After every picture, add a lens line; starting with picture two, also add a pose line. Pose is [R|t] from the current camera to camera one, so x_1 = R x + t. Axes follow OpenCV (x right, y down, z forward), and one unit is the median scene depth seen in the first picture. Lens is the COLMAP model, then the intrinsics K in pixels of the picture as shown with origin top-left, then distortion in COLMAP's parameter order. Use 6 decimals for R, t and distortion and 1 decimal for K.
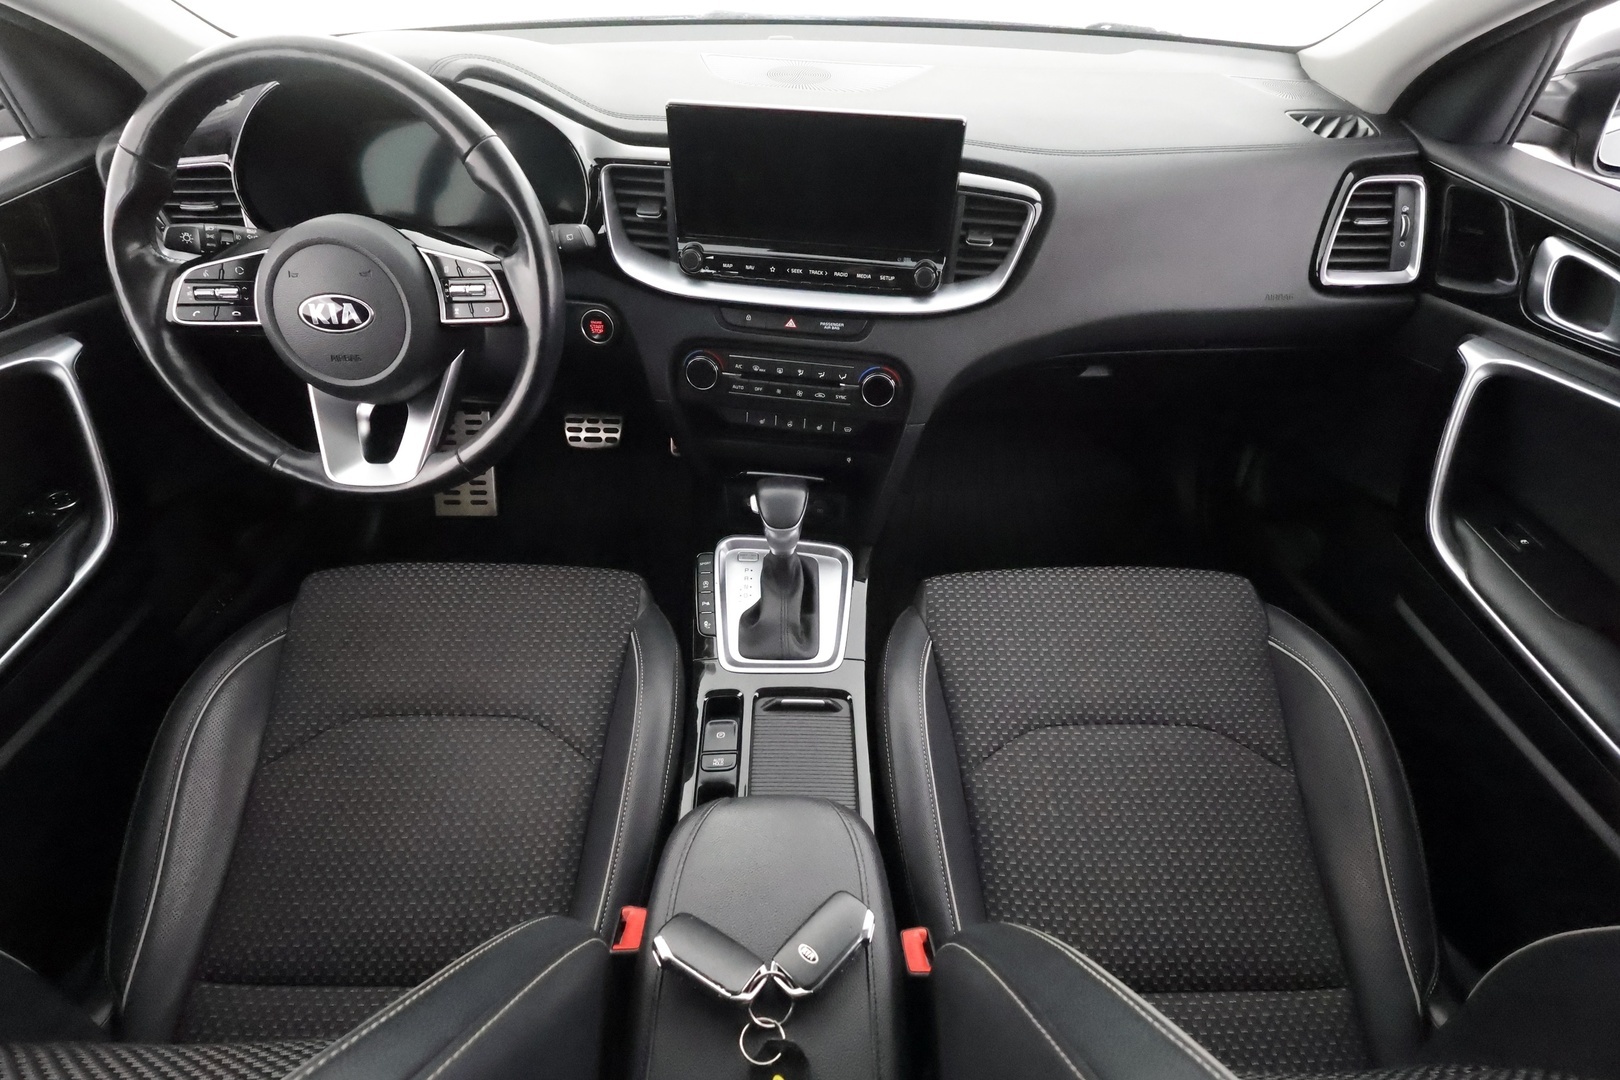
lens RADIAL K [[739.4, 0, 800.8], [0, 739.4, 536.3], [0, 0, 1]] dist [0.005128, 0.003267]
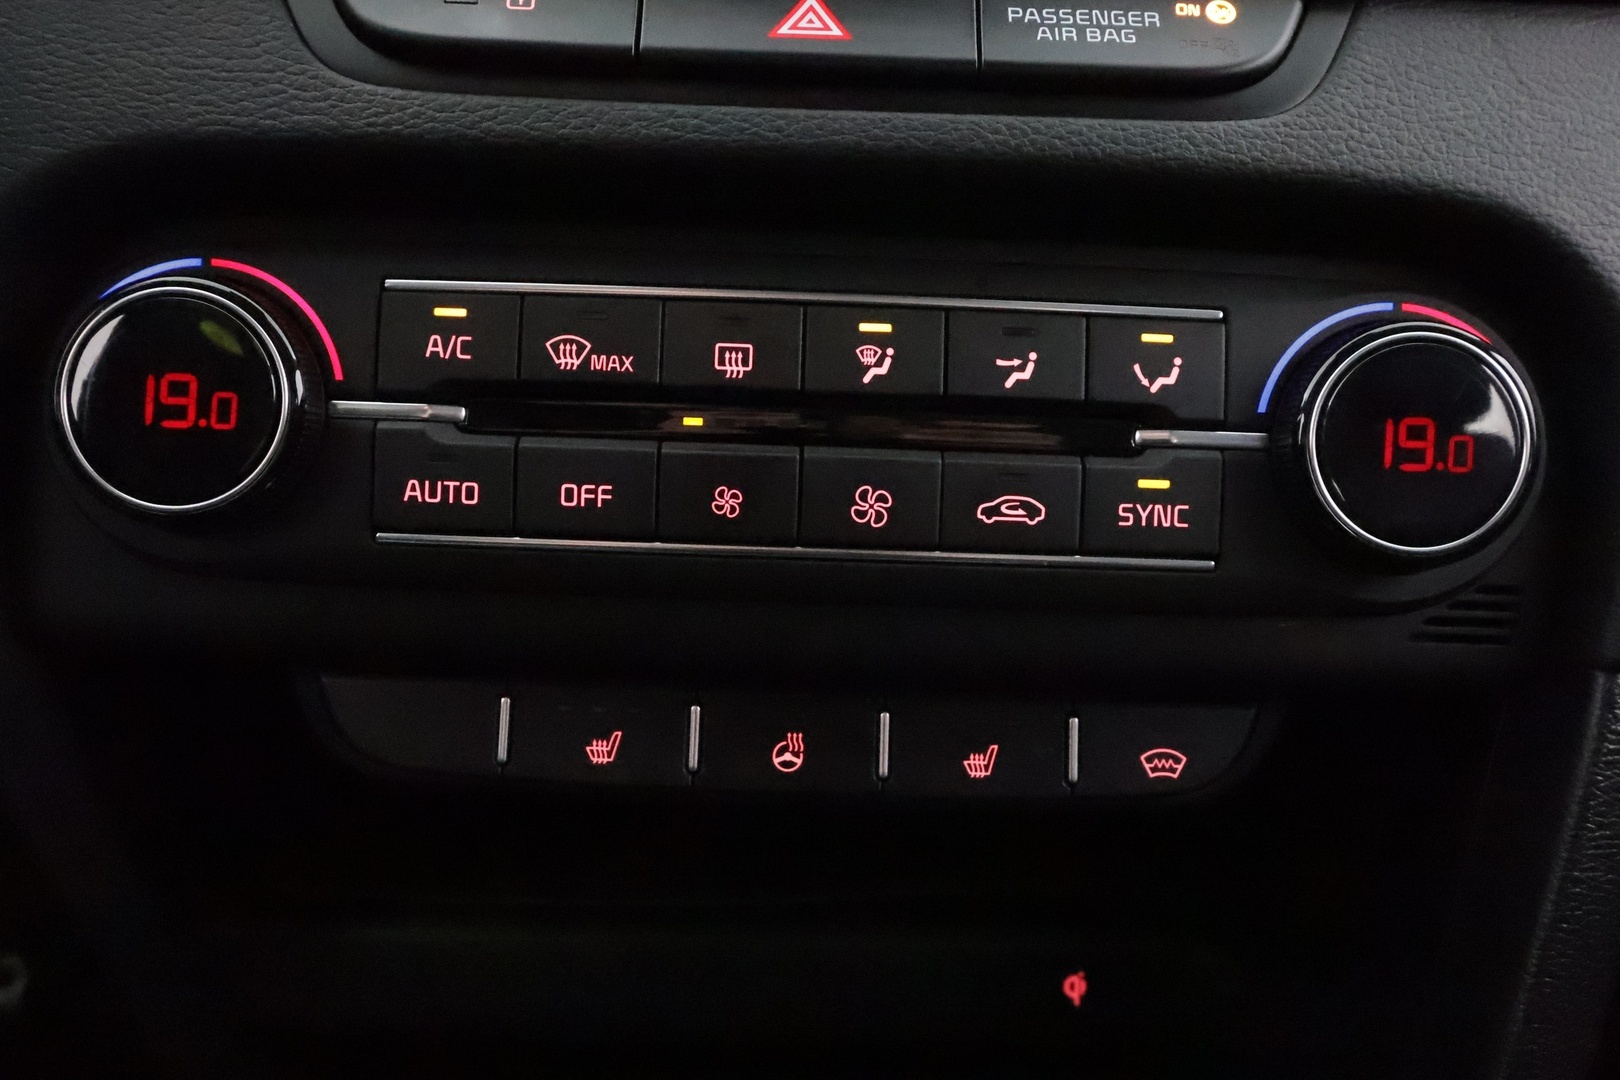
lens RADIAL K [[1261.4, 0, 813.4], [0, 1261.4, 532.2], [0, 0, 1]] dist [-0.013550, 0.009105]
pose [[0.986284, -0.022039, 0.163581, -0.057880], [0.096027, 0.882681, -0.460057, -0.080467], [-0.134251, 0.469455, 0.872690, 0.842760]]
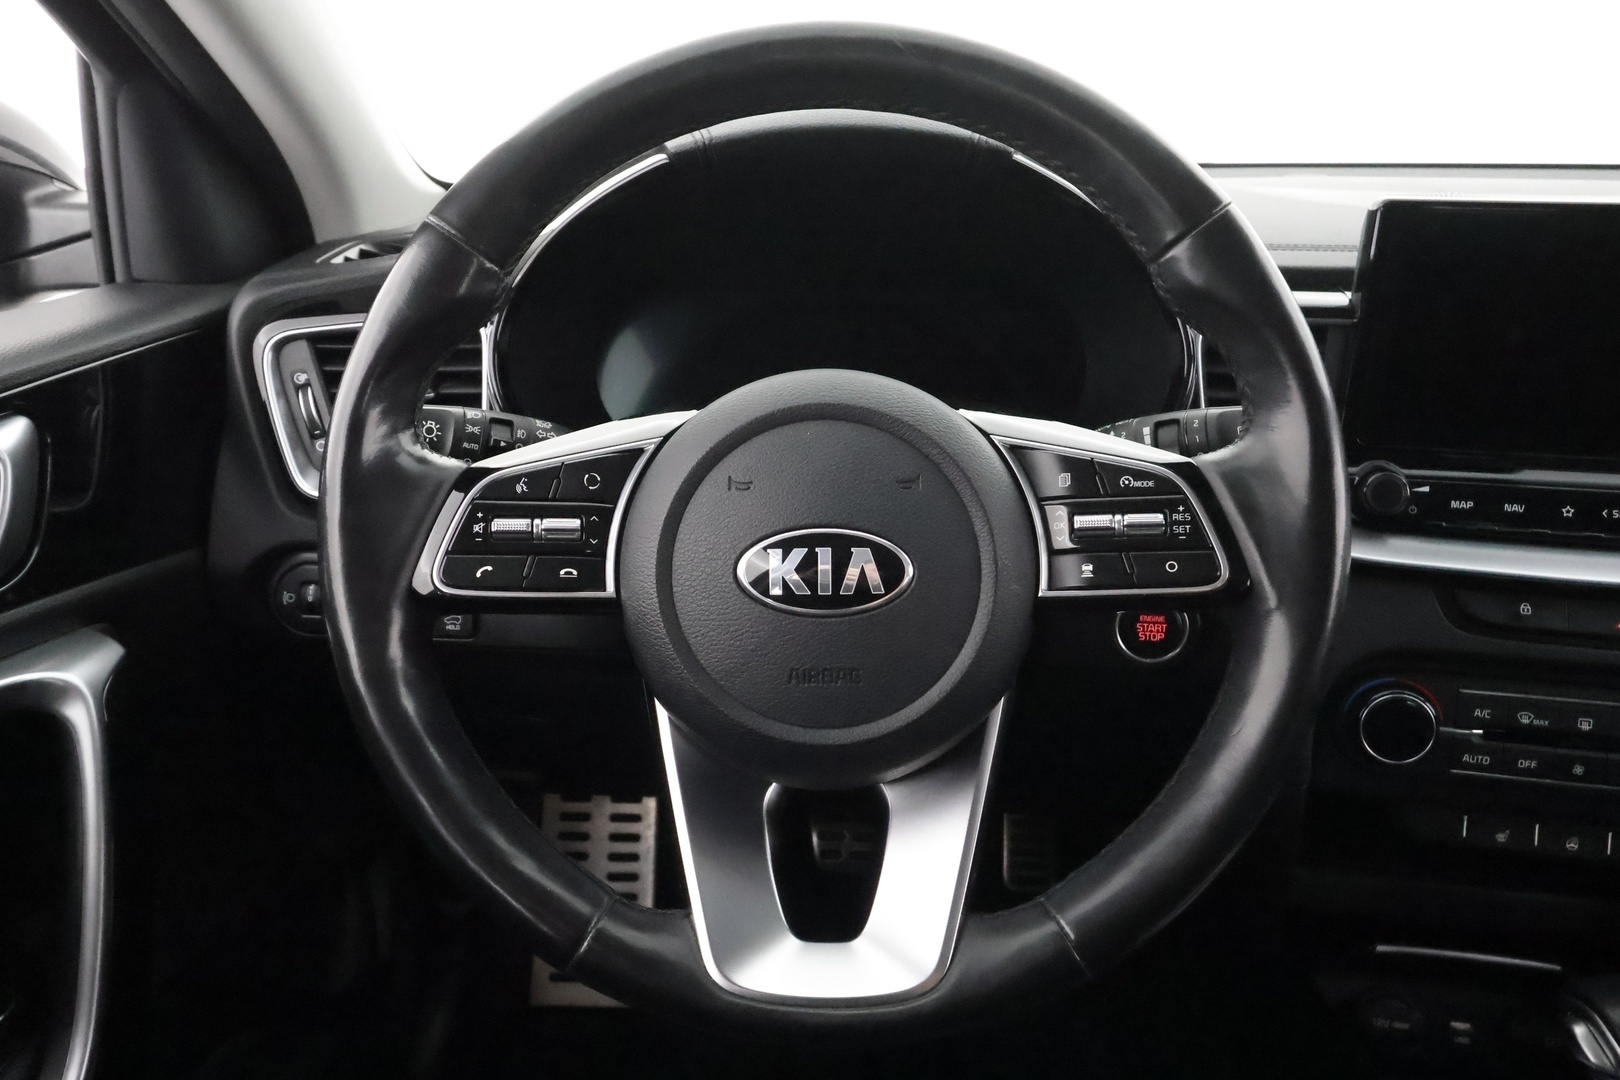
lens RADIAL K [[1113.4, 0, 807.4], [0, 1113.4, 530.3], [0, 0, 1]] dist [0.019789, -0.001979]
pose [[0.999601, 0.008179, -0.027036, -0.511289], [-0.018075, 0.920756, -0.389719, -0.061742], [0.021706, 0.390052, 0.920537, 0.337044]]
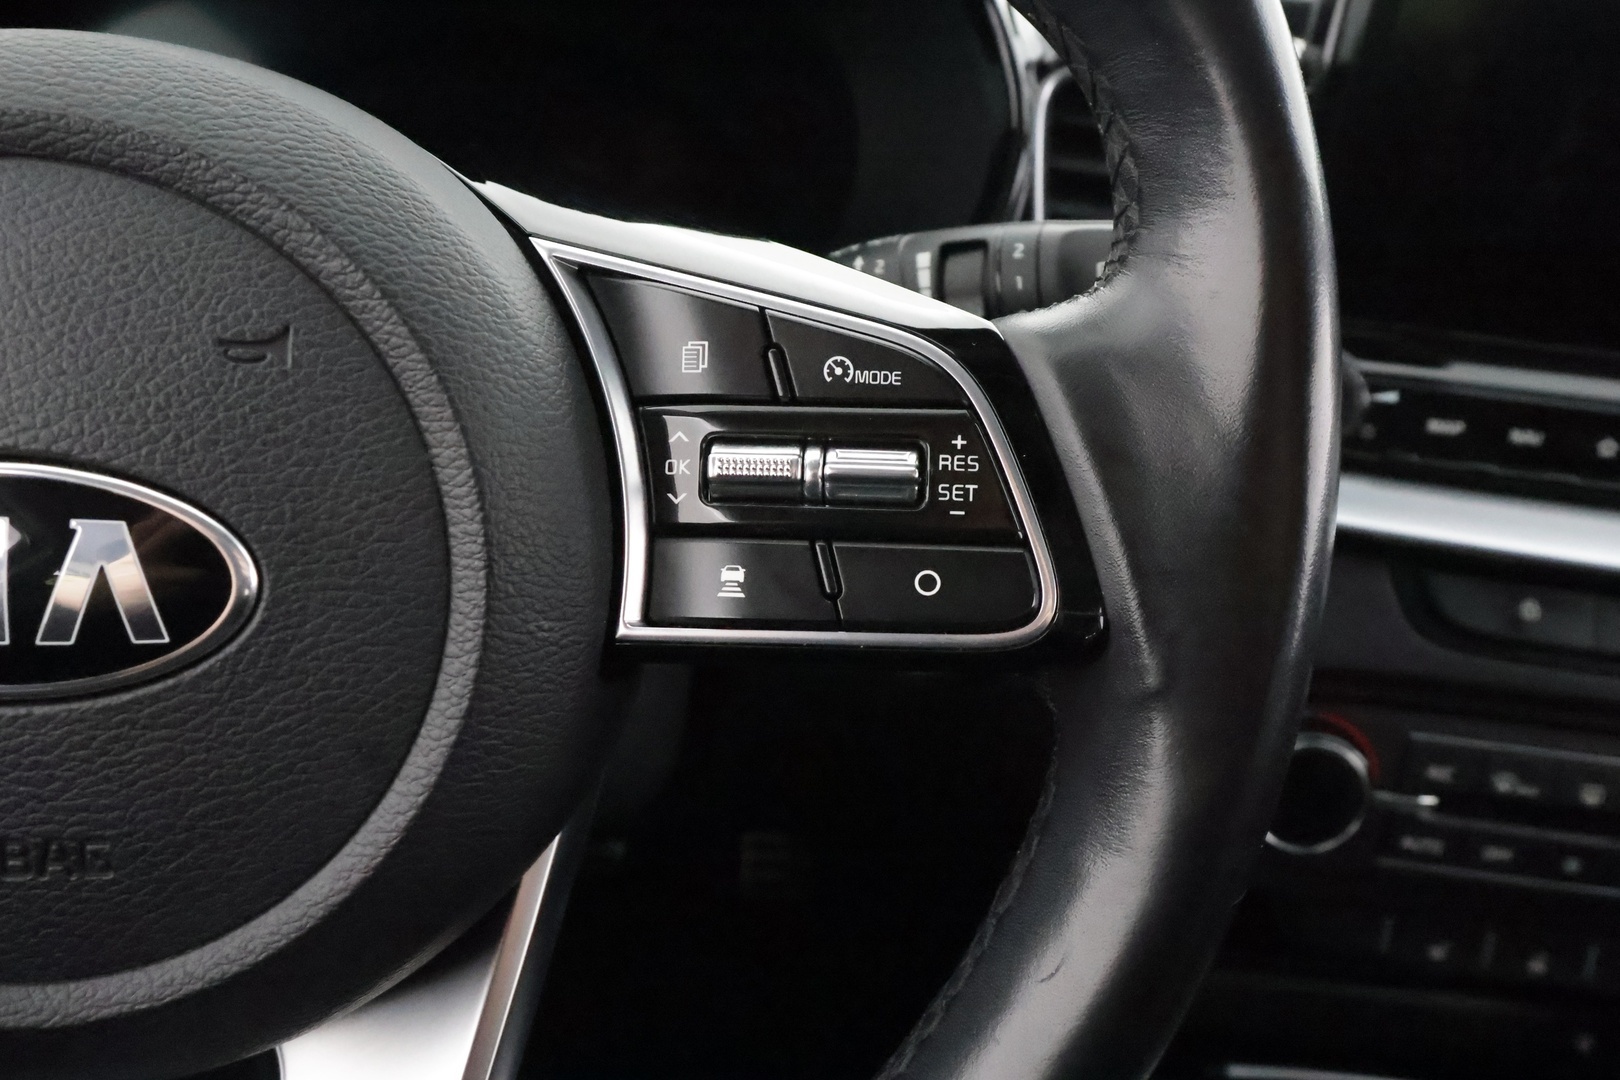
lens RADIAL K [[1261.4, 0, 800.4], [0, 1261.4, 544.9], [0, 0, 1]] dist [-0.013550, 0.009105]
pose [[0.991193, 0.039879, 0.126276, -0.409063], [-0.003574, 0.961286, -0.275531, -0.194045], [-0.132375, 0.272653, 0.952962, 0.599605]]
